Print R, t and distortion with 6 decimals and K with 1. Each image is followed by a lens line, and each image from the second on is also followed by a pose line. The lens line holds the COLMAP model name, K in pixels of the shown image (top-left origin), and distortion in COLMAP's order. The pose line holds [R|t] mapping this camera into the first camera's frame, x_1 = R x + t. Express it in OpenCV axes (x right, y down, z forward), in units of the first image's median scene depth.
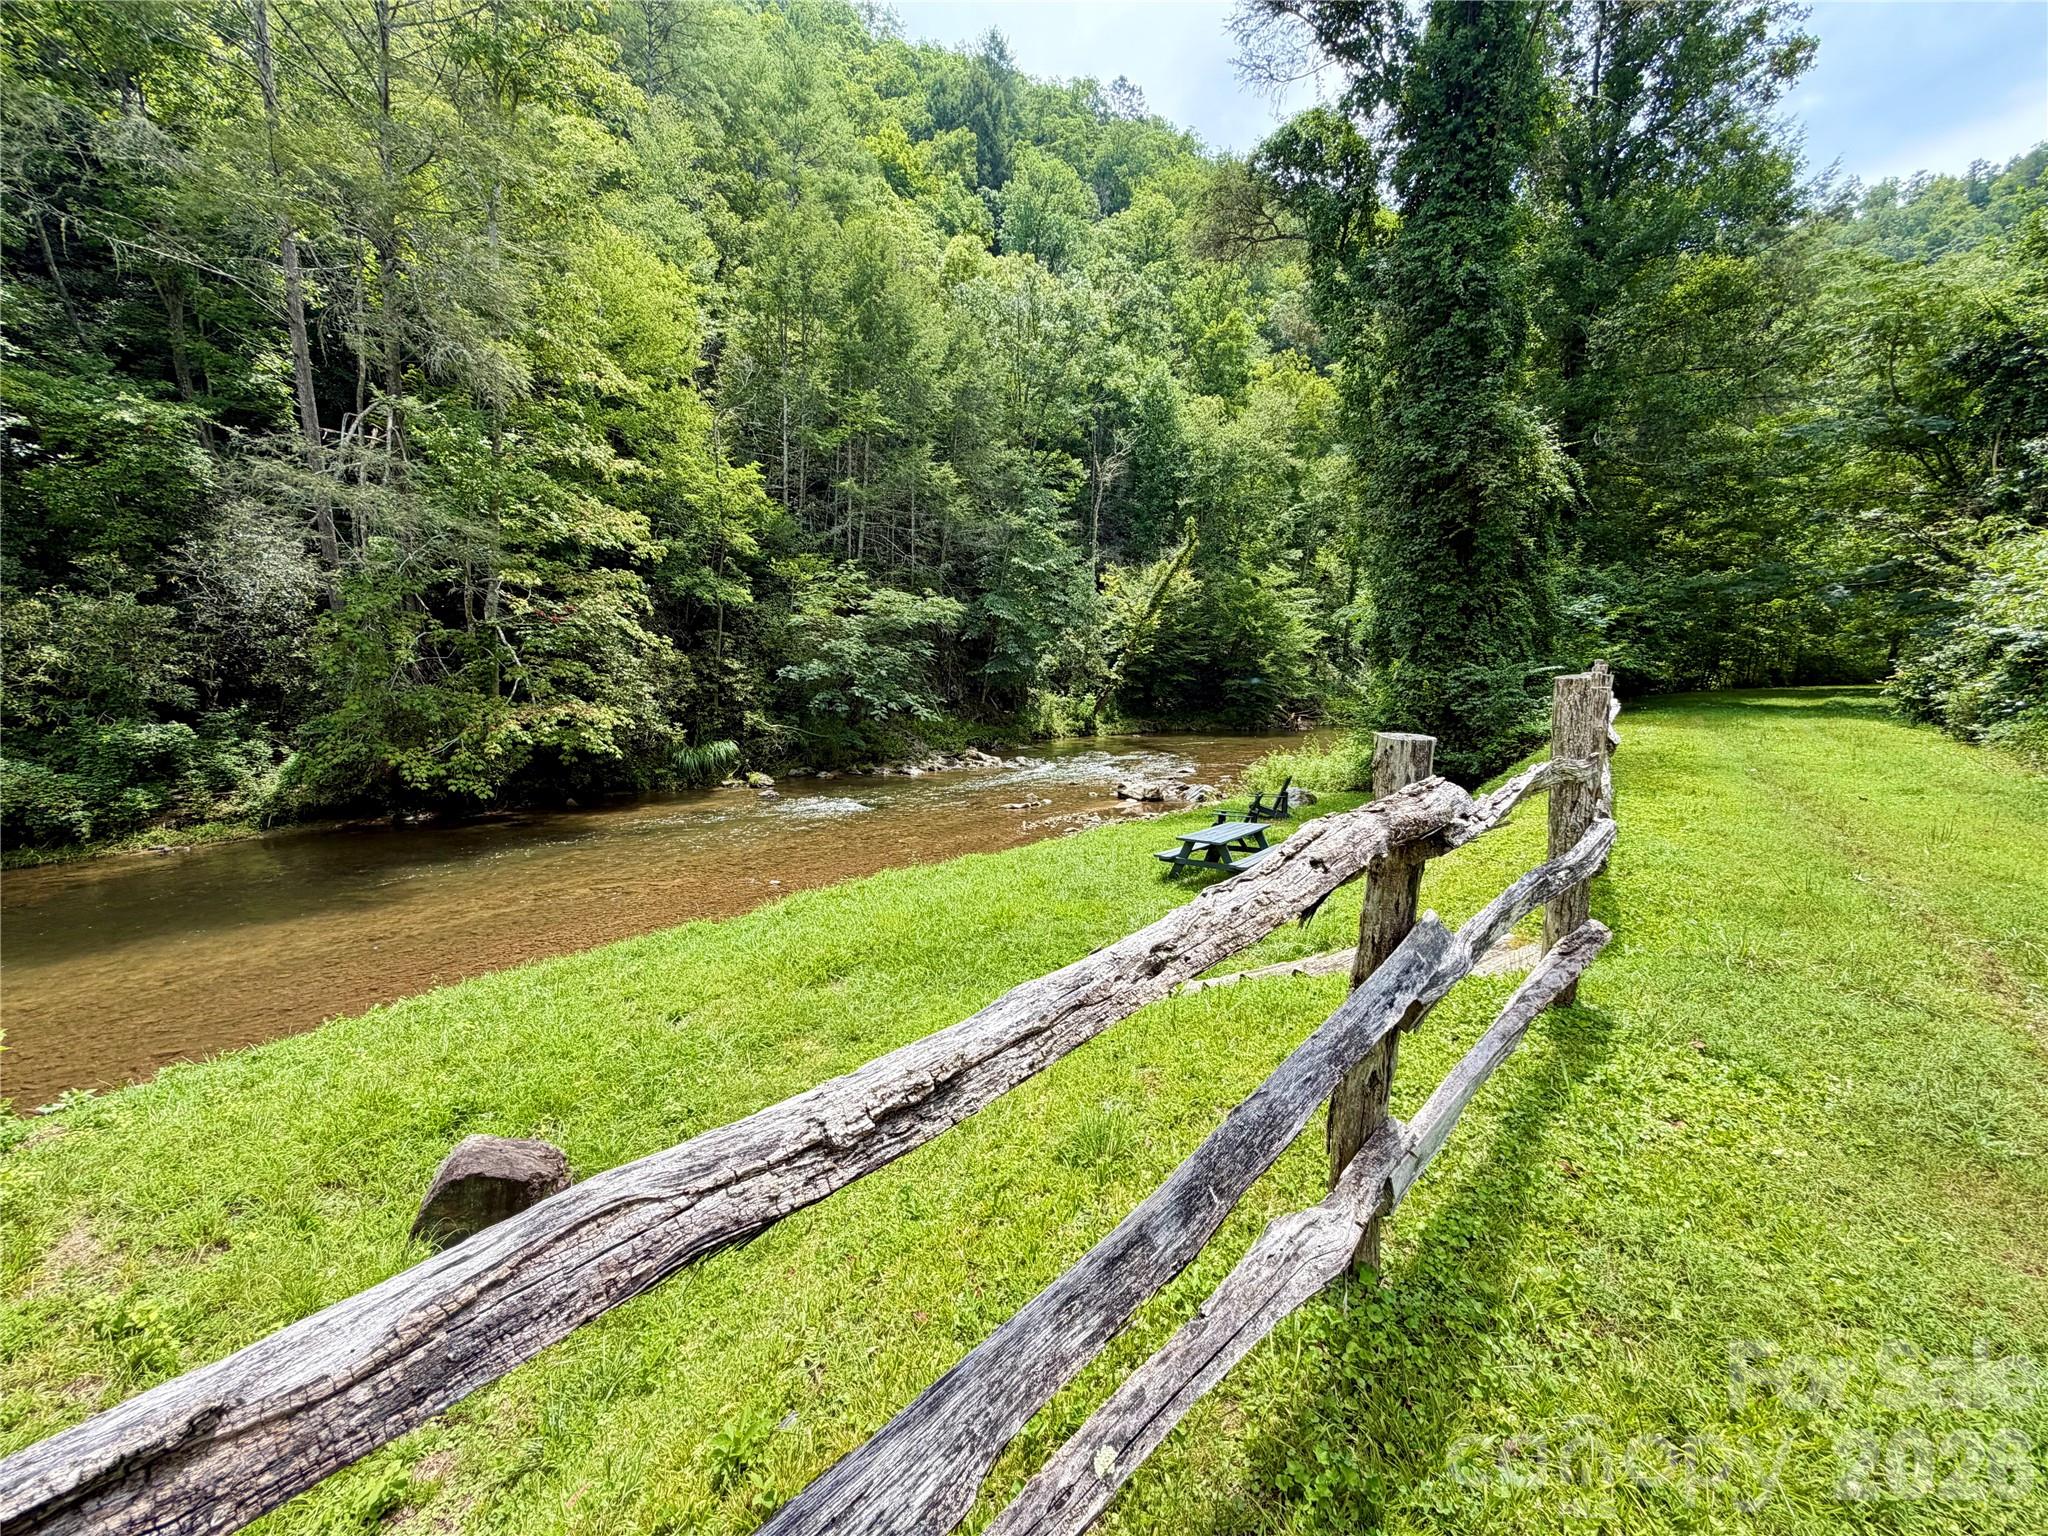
lens RADIAL K [[811.1, 0, 1026.4], [0, 811.1, 770.6], [0, 0, 1]] dist [0.000042, -0.000043]
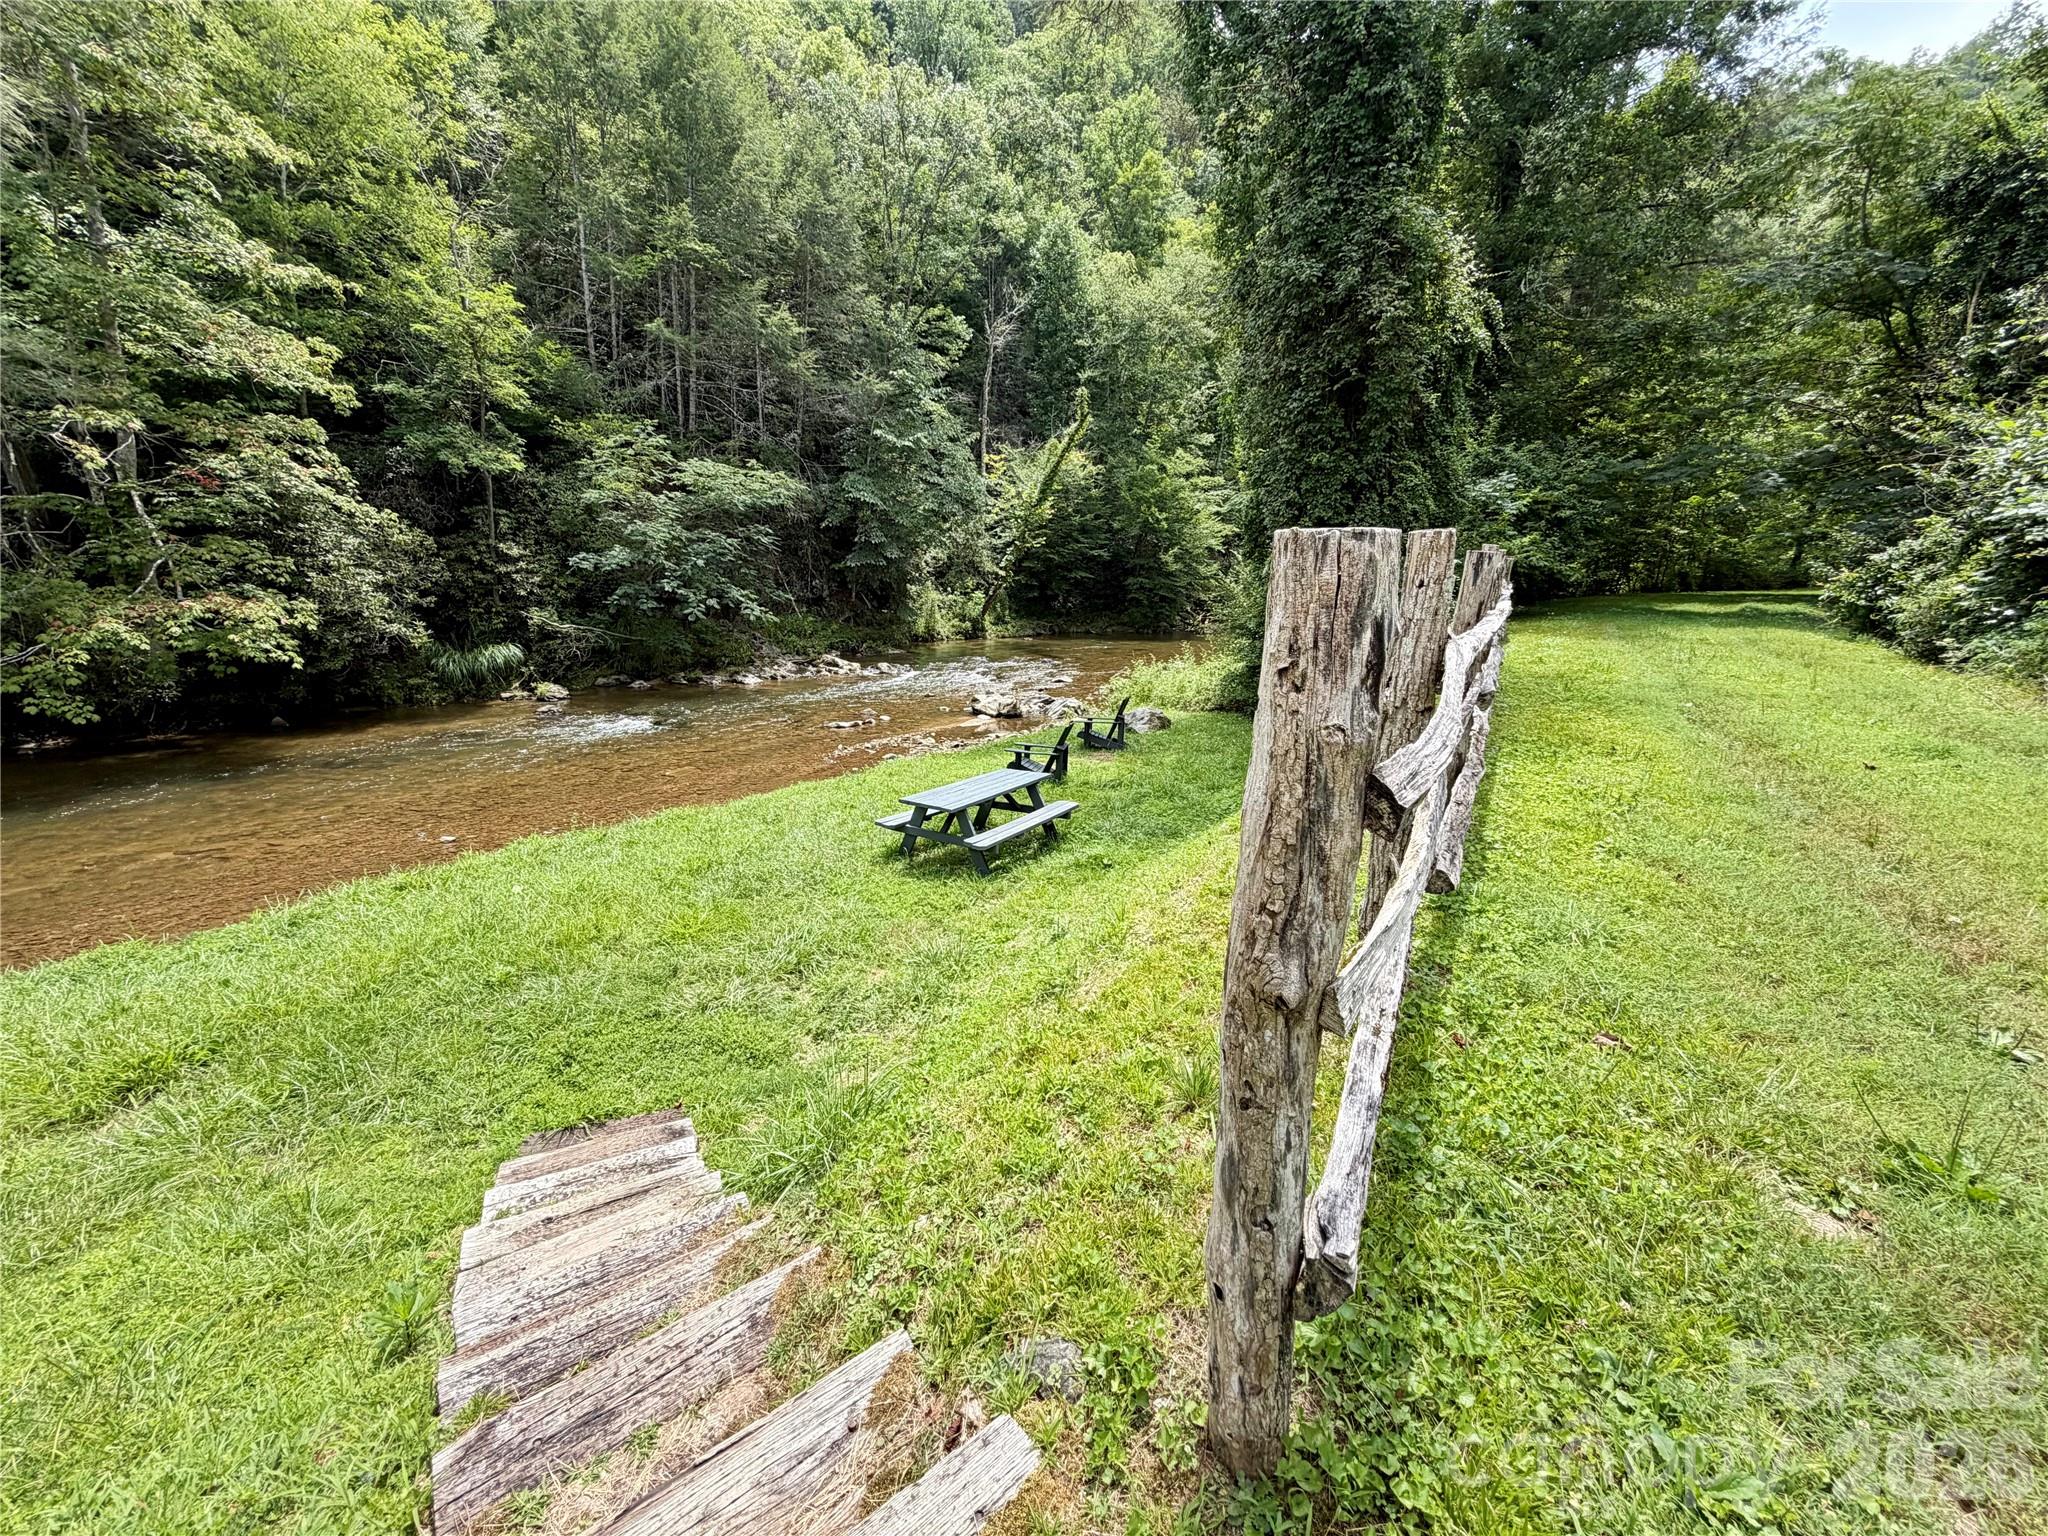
lens RADIAL K [[811.1, 0, 1026.4], [0, 811.1, 770.6], [0, 0, 1]] dist [0.000042, -0.000043]
pose [[0.996517, -0.007868, 0.083014, 0.085065], [-0.002275, 0.992603, 0.121382, -0.009402], [-0.083355, -0.121148, 0.989128, 0.111386]]
